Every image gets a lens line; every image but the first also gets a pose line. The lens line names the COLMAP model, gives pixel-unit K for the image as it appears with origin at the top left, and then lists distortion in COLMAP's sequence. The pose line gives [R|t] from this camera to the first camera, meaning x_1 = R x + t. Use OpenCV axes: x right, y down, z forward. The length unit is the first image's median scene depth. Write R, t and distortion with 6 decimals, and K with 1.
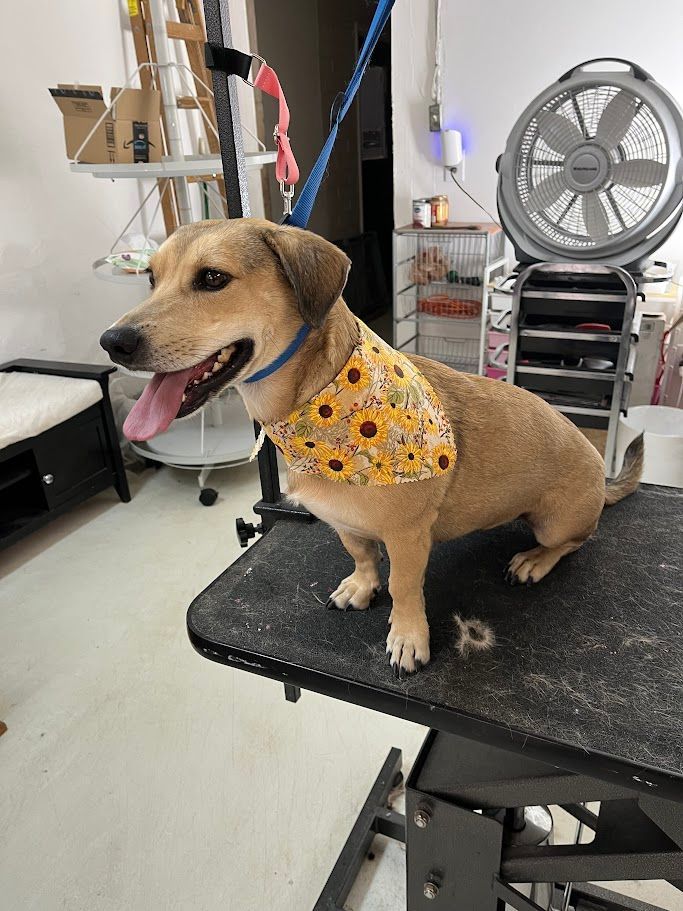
lens RADIAL K [[691.5, 0, 341.5], [0, 691.5, 455.5], [0, 0, 1]] dist [0.032854, -0.045821]
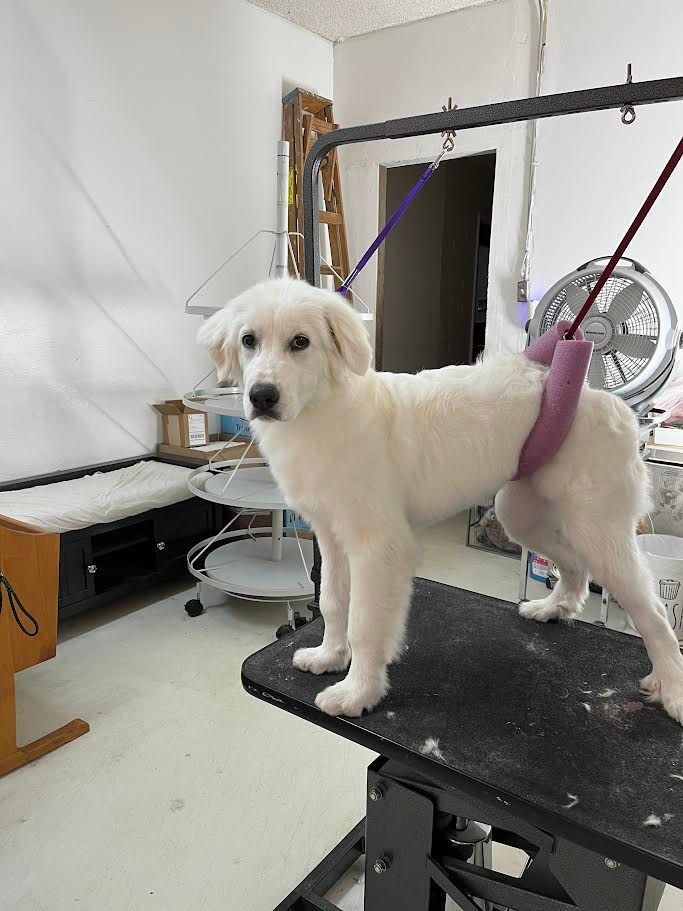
lens RADIAL K [[691.5, 0, 341.5], [0, 691.5, 455.5], [0, 0, 1]] dist [0.032854, -0.045821]
pose [[0.978524, 0.096720, -0.182035, 0.076583], [-0.132288, 0.971899, -0.194712, 0.057588], [0.158087, 0.214612, 0.963821, -0.129437]]
